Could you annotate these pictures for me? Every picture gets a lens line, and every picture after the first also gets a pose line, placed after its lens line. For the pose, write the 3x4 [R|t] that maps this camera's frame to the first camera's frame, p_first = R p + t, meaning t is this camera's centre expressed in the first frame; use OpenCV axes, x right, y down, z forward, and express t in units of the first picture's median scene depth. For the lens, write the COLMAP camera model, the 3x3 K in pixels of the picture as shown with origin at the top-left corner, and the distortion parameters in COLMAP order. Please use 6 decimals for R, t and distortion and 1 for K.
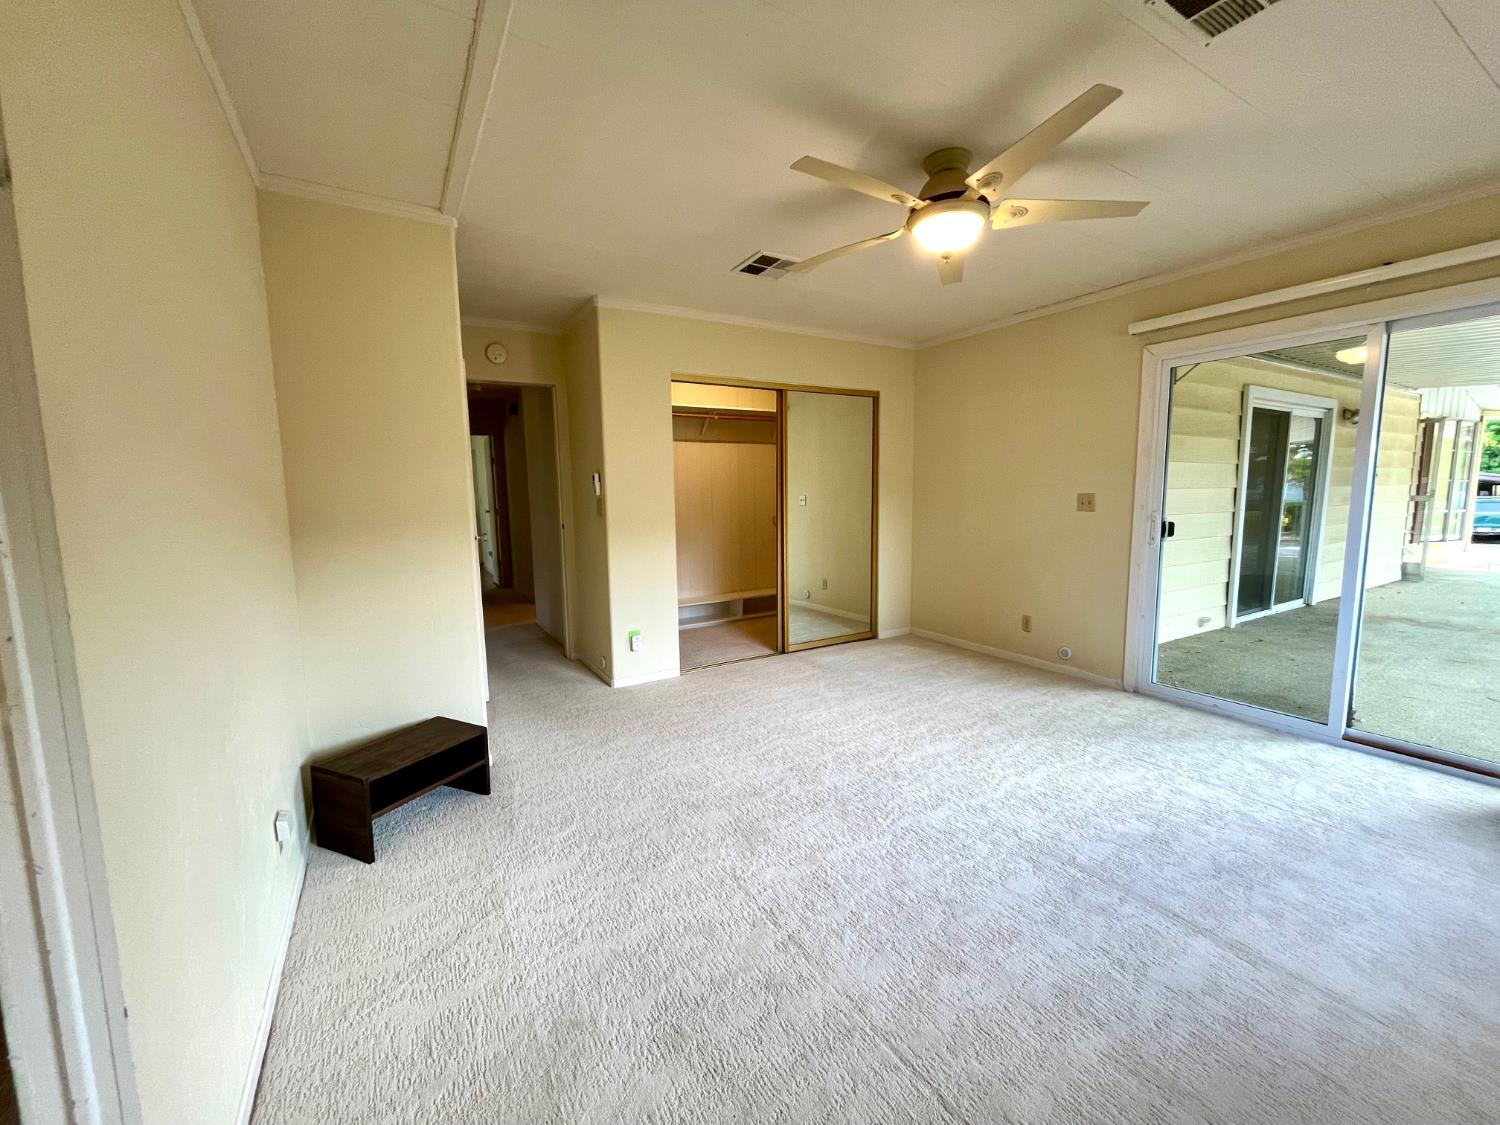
lens RADIAL K [[608.7, 0, 748.1], [0, 608.7, 565.1], [0, 0, 1]] dist [-0.001533, 0.000088]
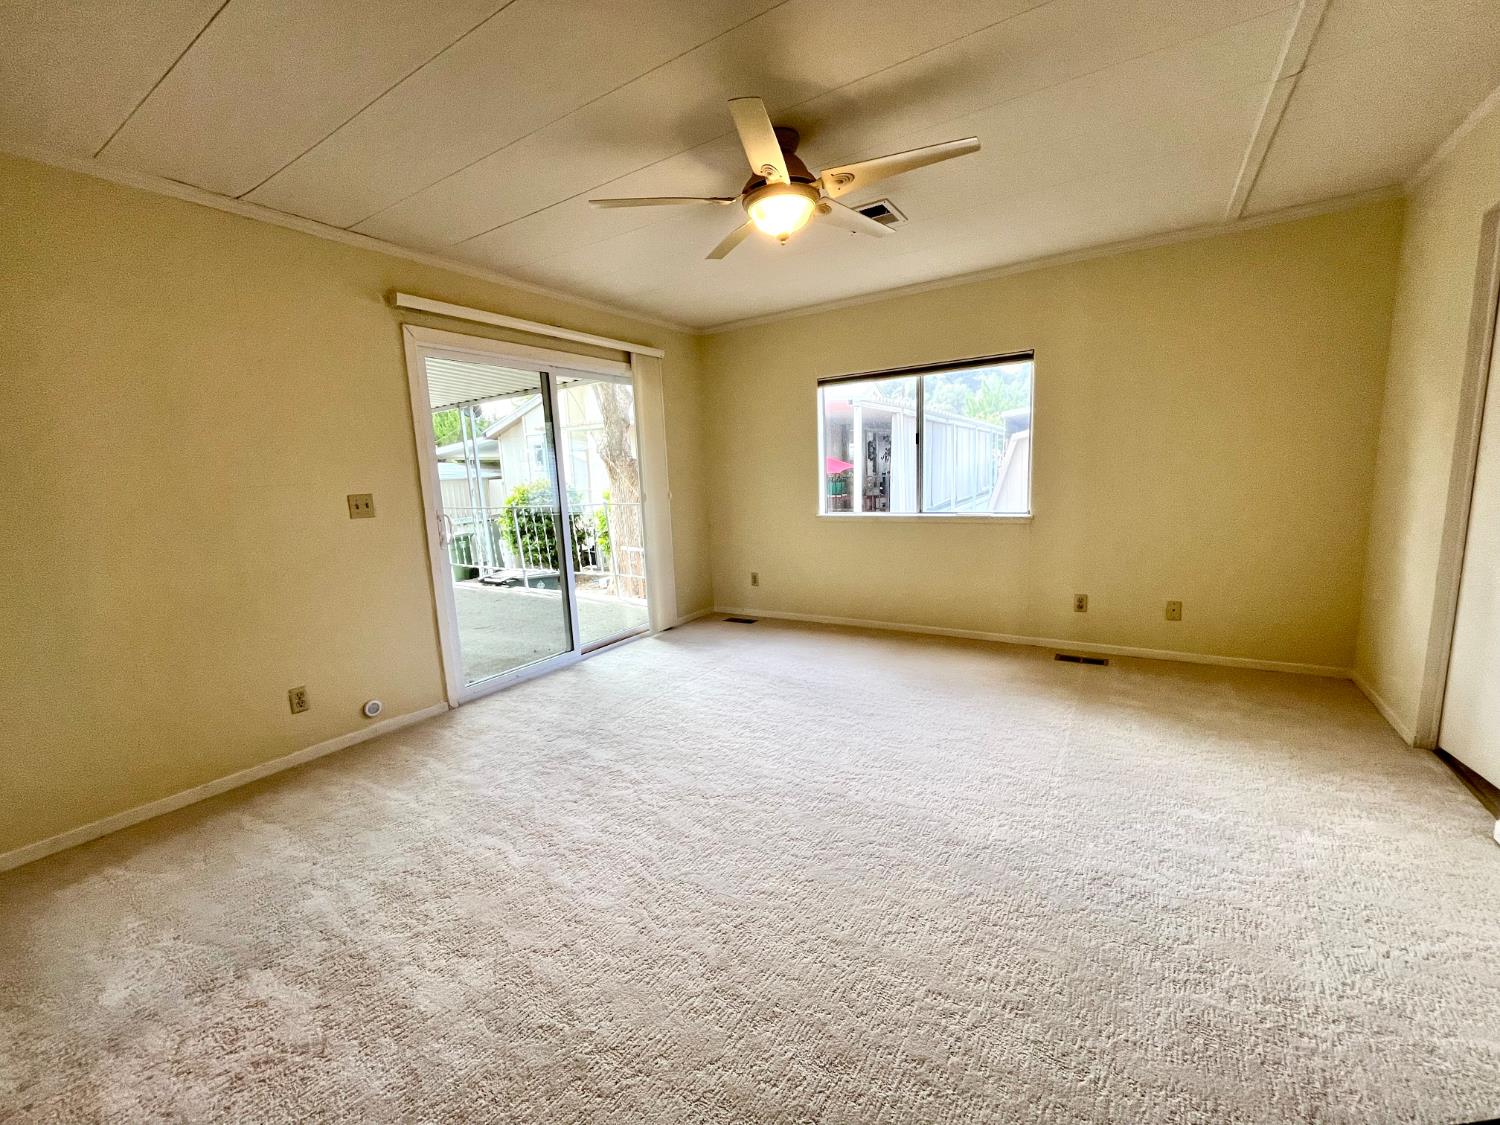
lens RADIAL K [[608.7, 0, 748.1], [0, 608.7, 565.1], [0, 0, 1]] dist [-0.001533, 0.000088]
pose [[-0.440273, -0.103984, 0.891823, -0.380771], [0.159732, 0.968355, 0.191764, -0.110007], [-0.883542, 0.226881, -0.409731, 0.991254]]
